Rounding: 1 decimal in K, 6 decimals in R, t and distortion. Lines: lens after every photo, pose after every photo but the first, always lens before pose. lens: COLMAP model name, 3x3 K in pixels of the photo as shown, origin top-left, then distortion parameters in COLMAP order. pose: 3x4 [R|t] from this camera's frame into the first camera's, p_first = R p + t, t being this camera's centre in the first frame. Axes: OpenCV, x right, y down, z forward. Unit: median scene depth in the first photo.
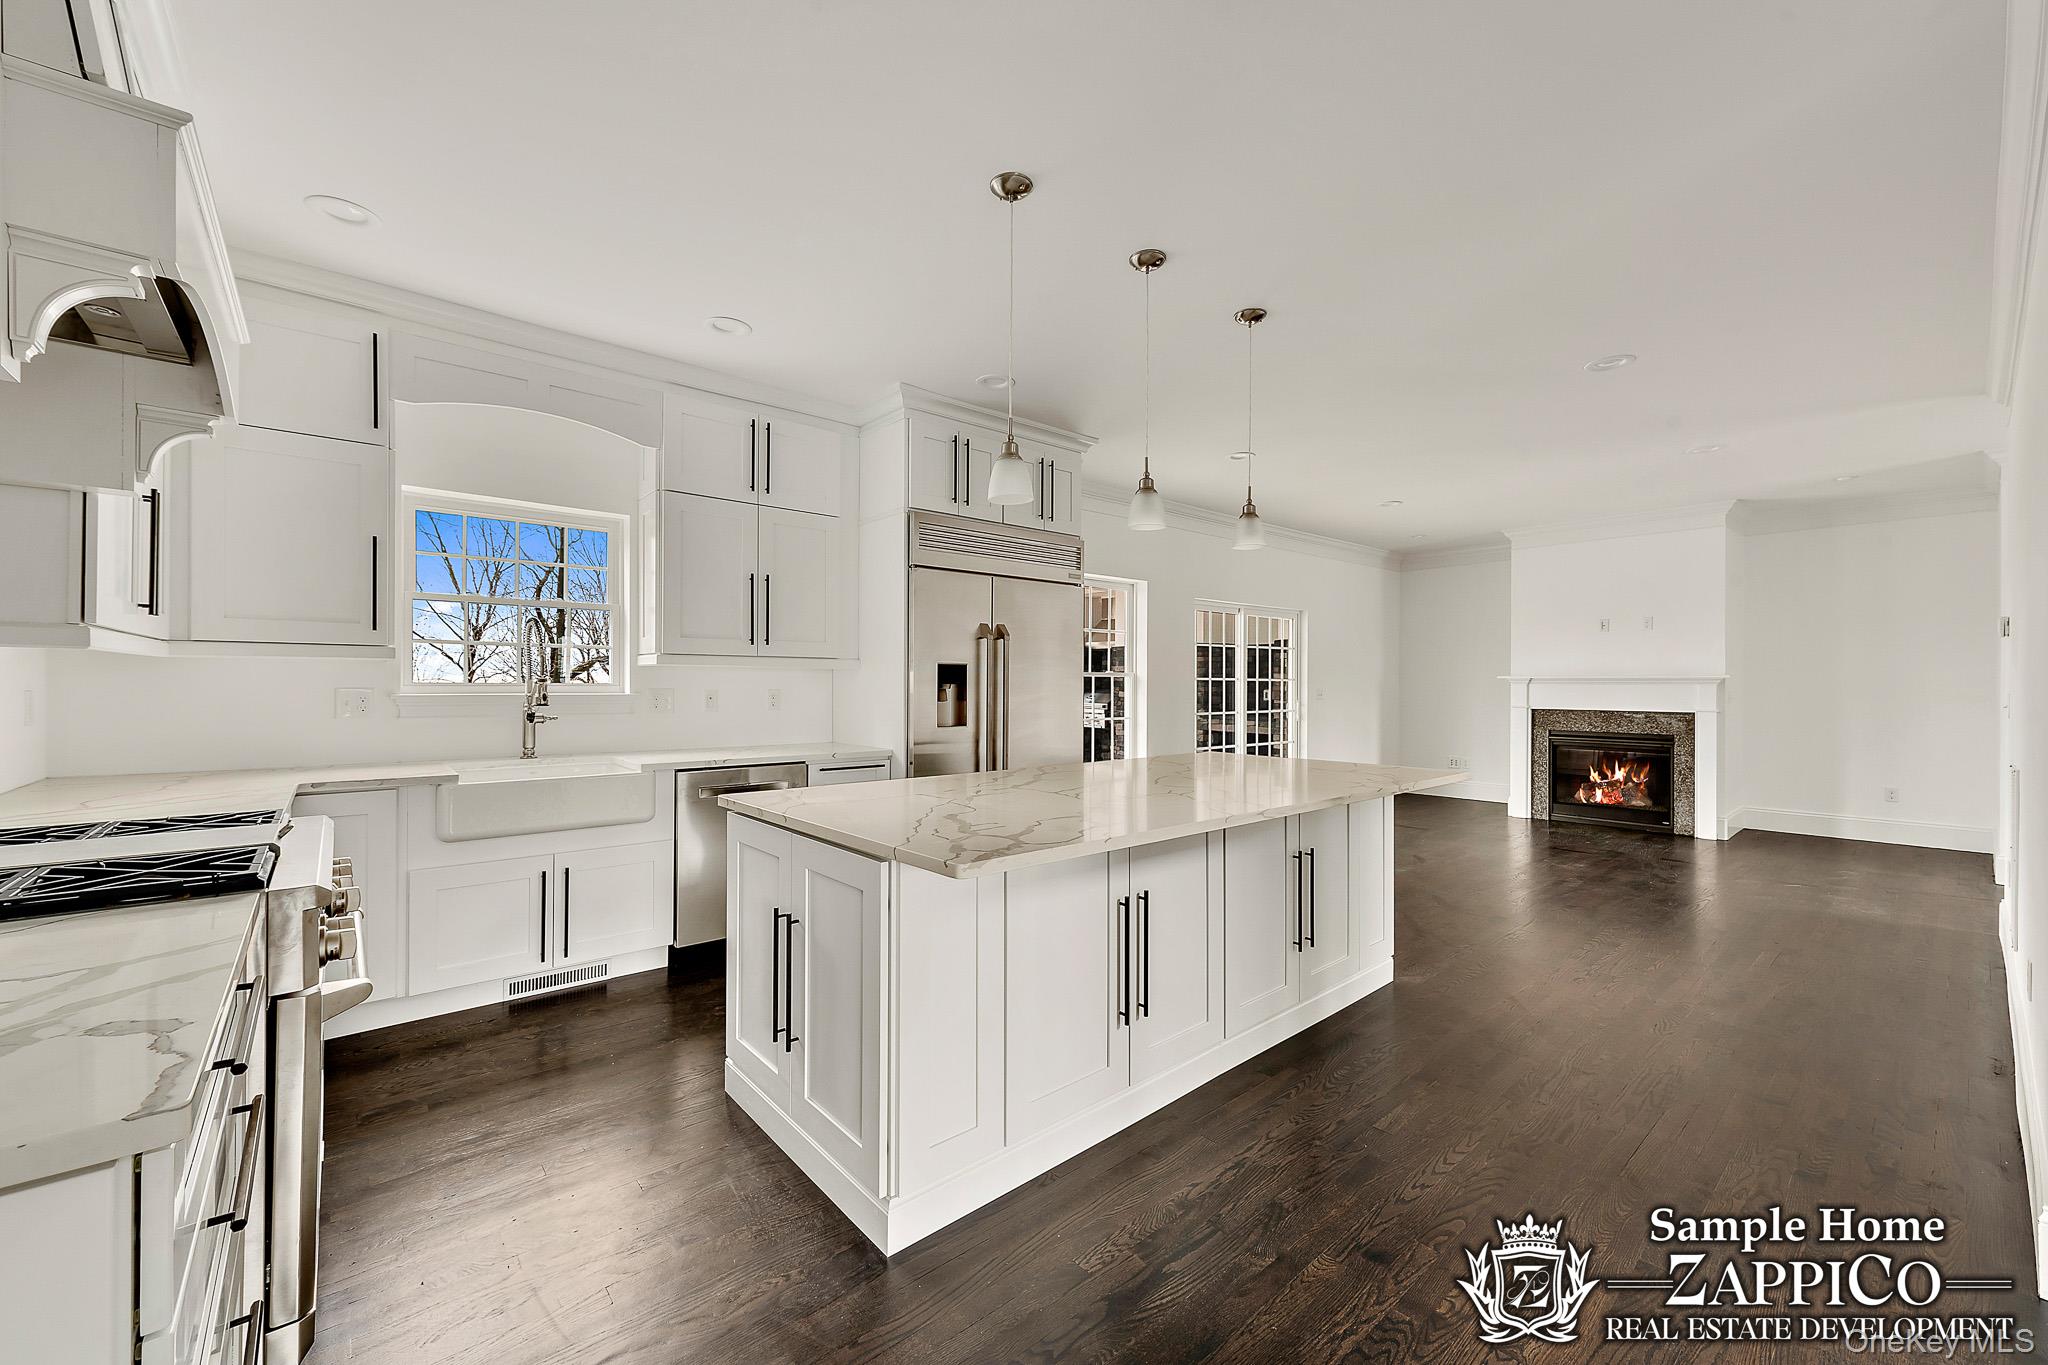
lens RADIAL K [[816.0, 0, 1036.7], [0, 816.0, 684.3], [0, 0, 1]] dist [0.008566, -0.000173]
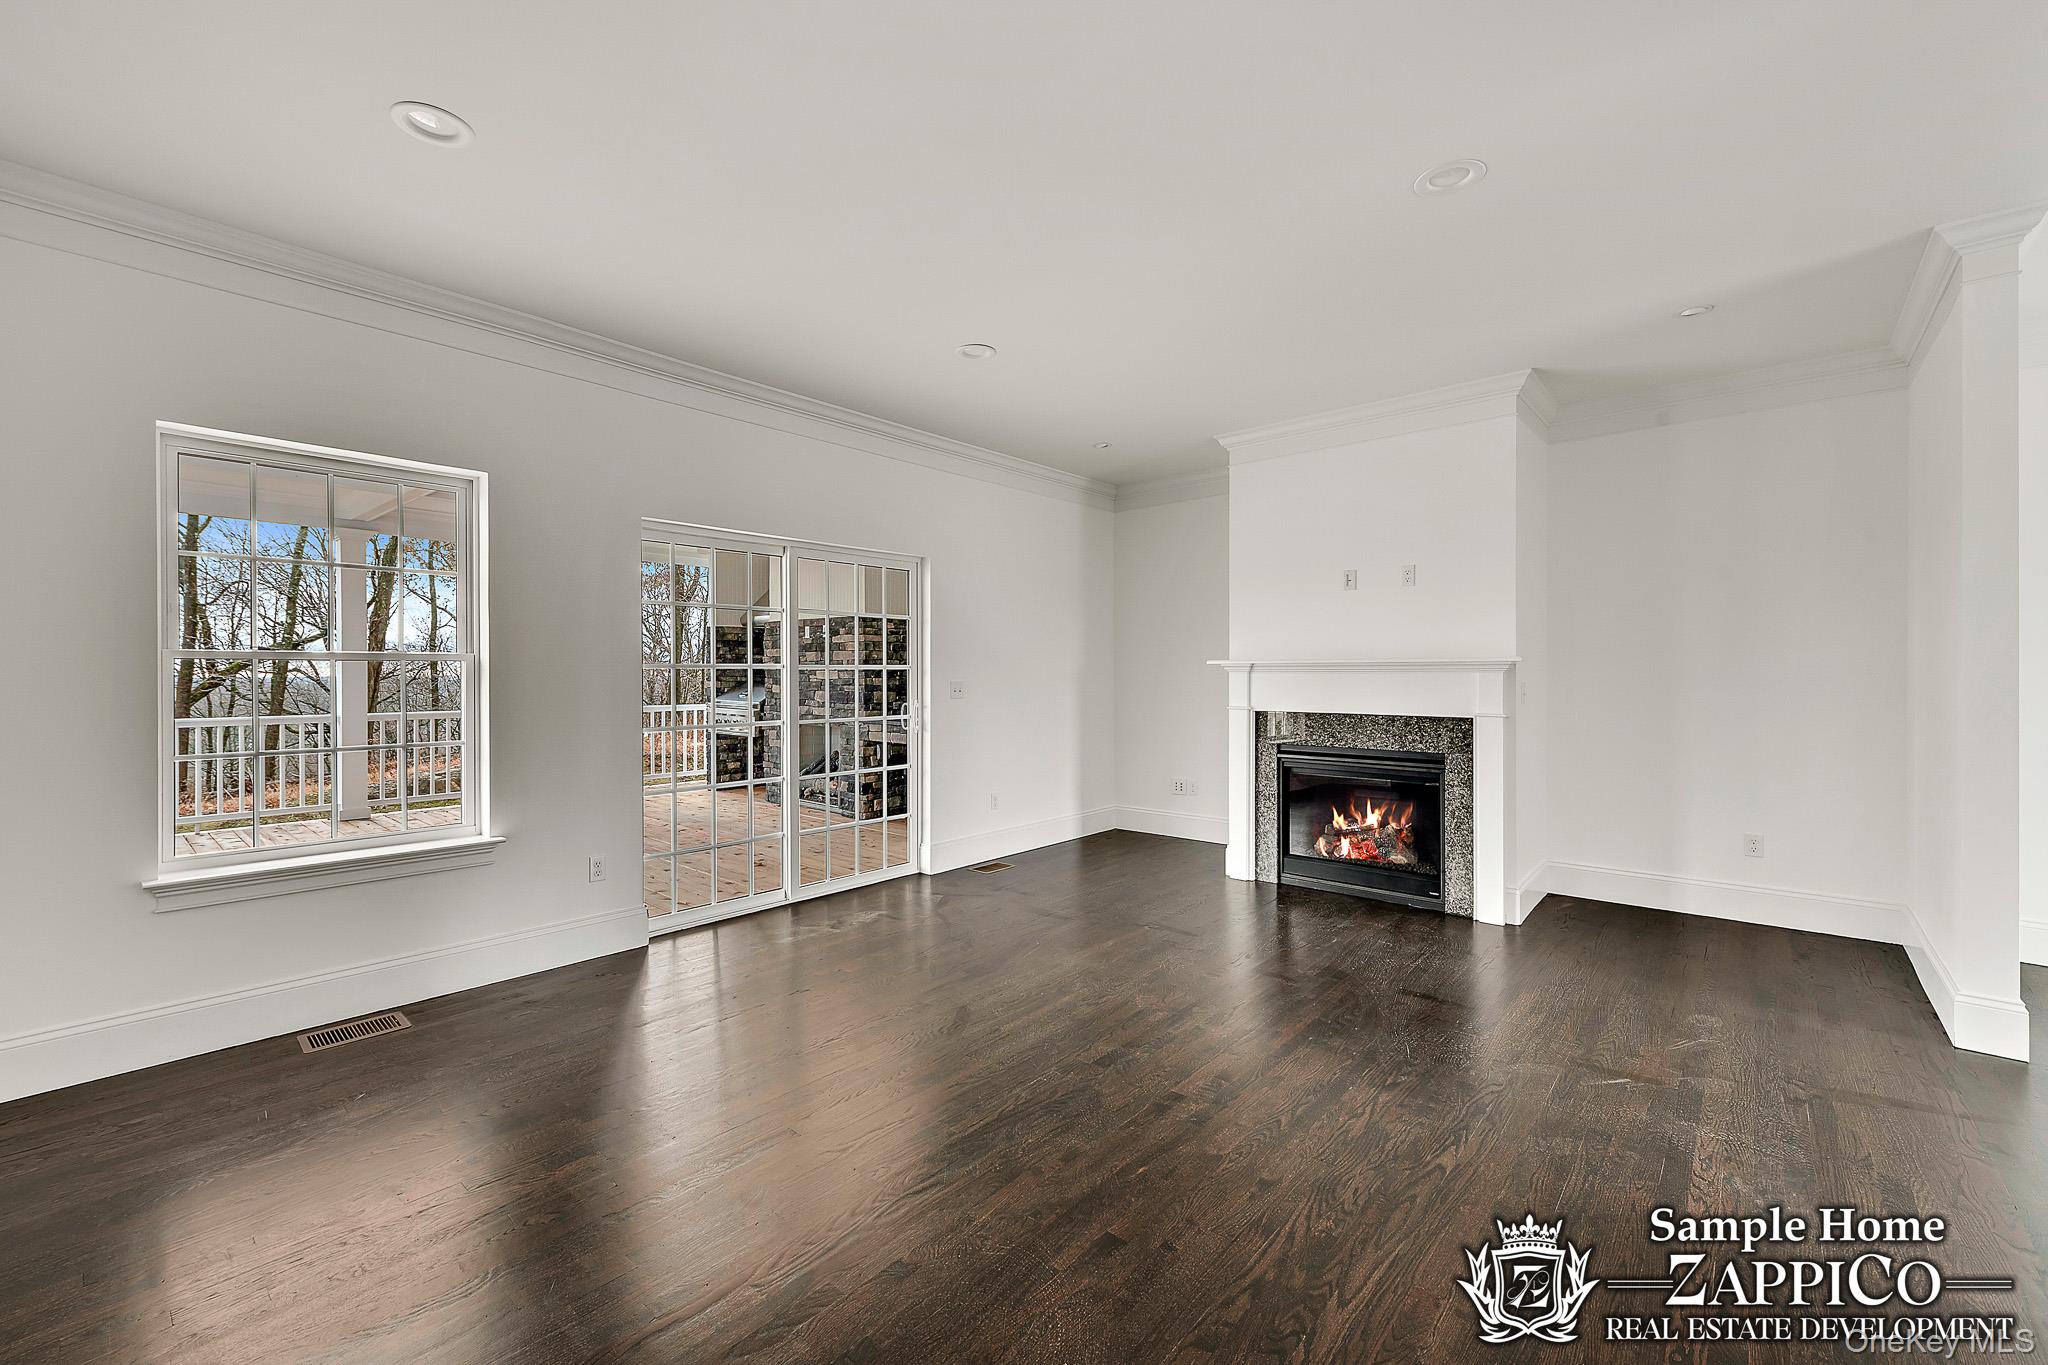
lens RADIAL K [[851.0, 0, 1035.7], [0, 851.0, 676.6], [0, 0, 1]] dist [0.013825, -0.000023]
pose [[0.989909, -0.002582, 0.141680, 0.494050], [0.002352, 0.999996, 0.001792, 0.001751], [-0.141684, -0.001440, 0.989911, 0.524926]]
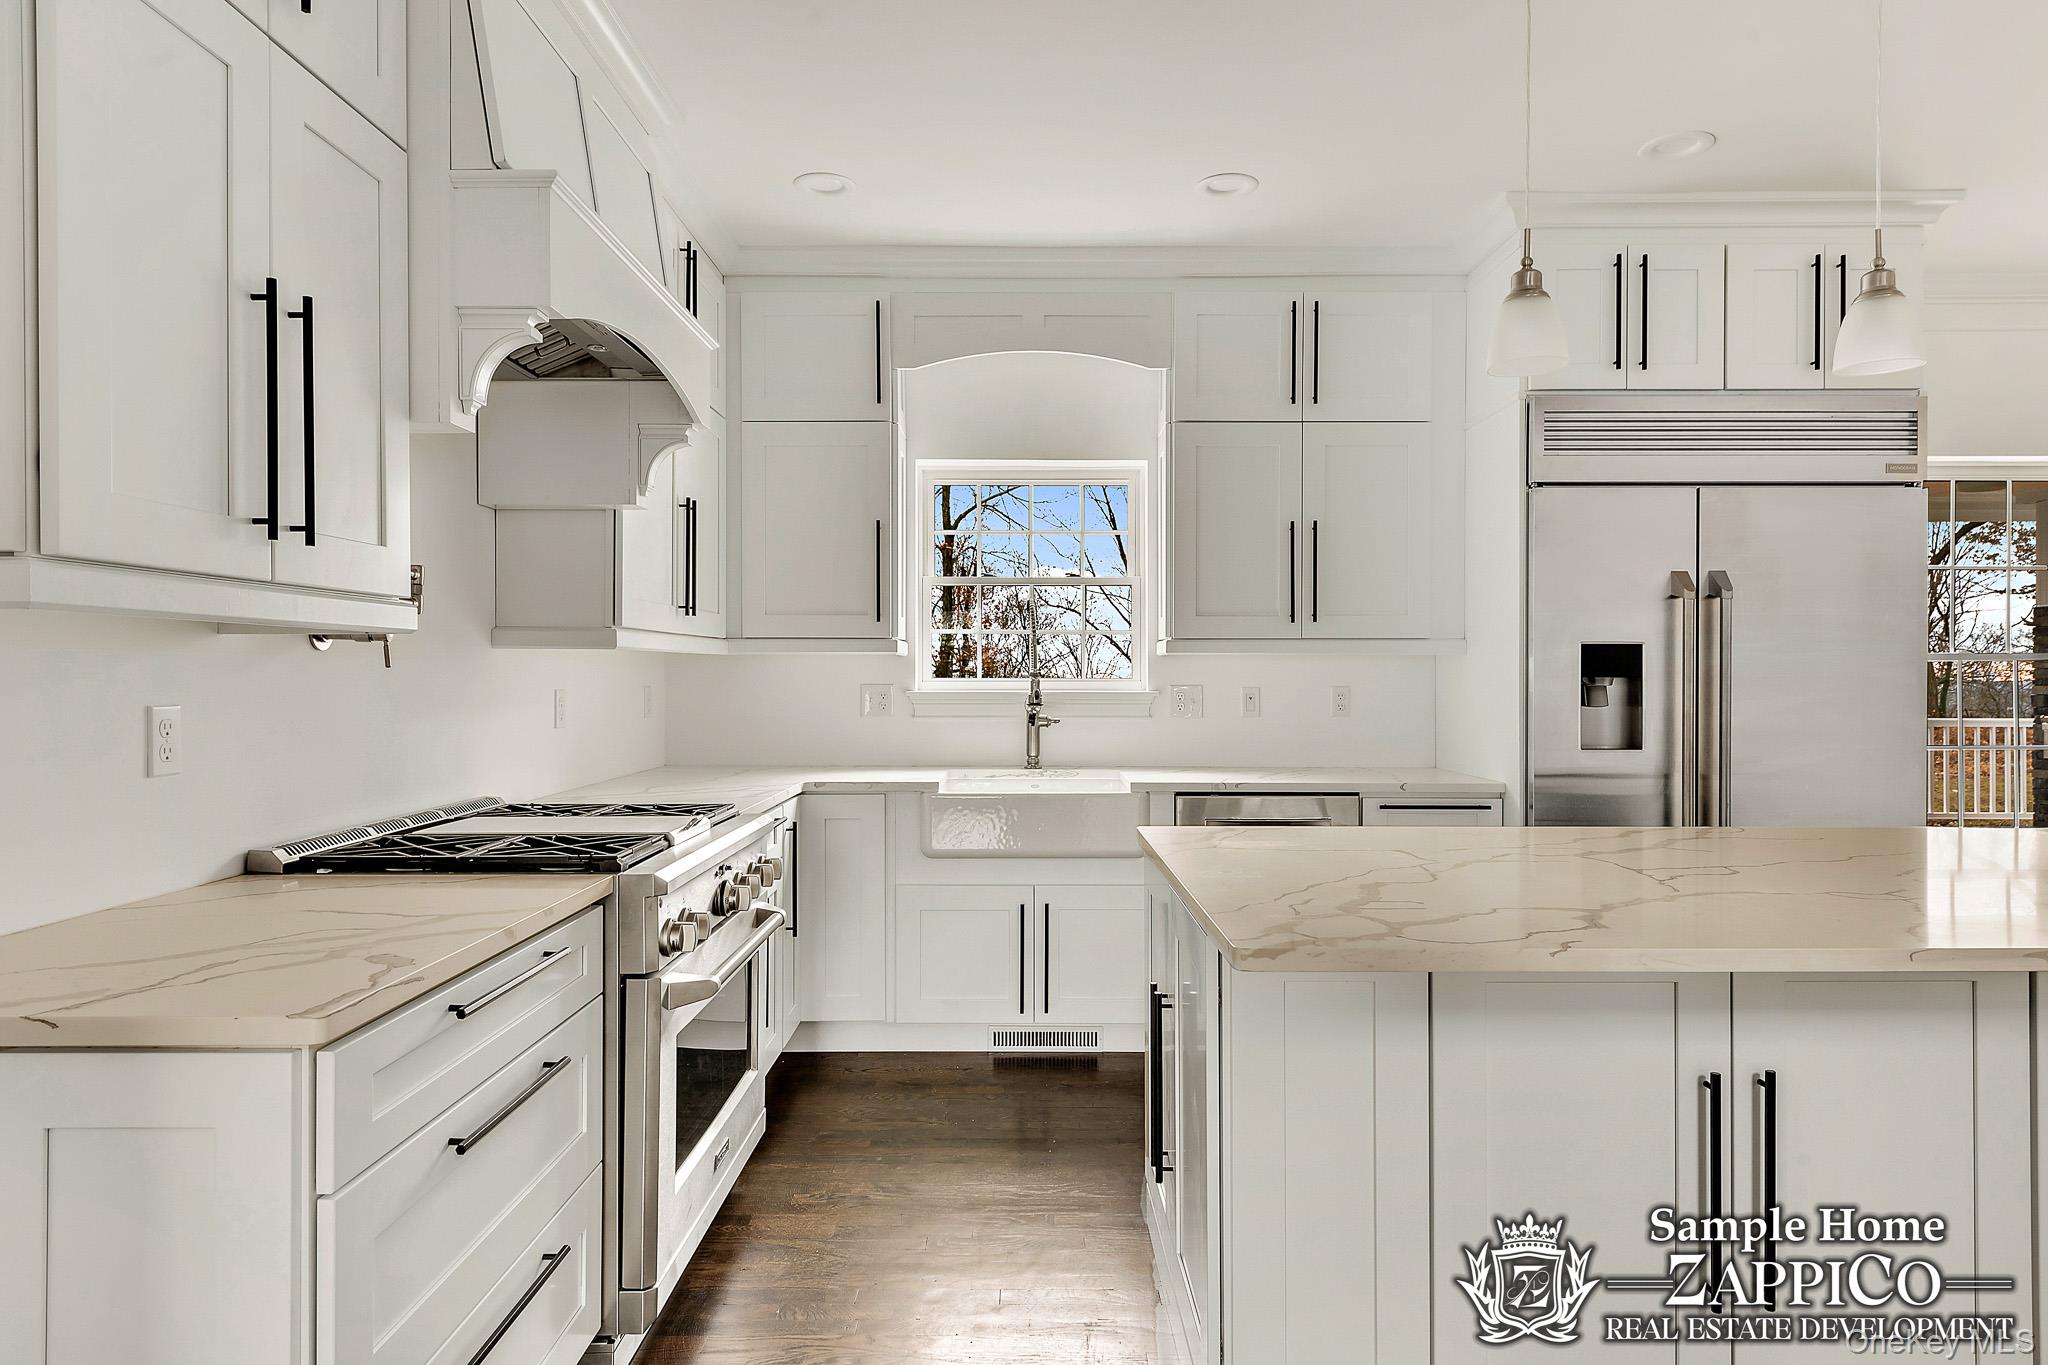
lens RADIAL K [[1226.4, 0, 1024.4], [0, 1226.4, 681.0], [0, 0, 1]] dist [0.012994, -0.003029]
pose [[0.751983, -0.001406, -0.659181, 0.163471], [0.003143, 0.999994, 0.001454, -0.000184], [0.659175, -0.003165, 0.751983, 0.048918]]
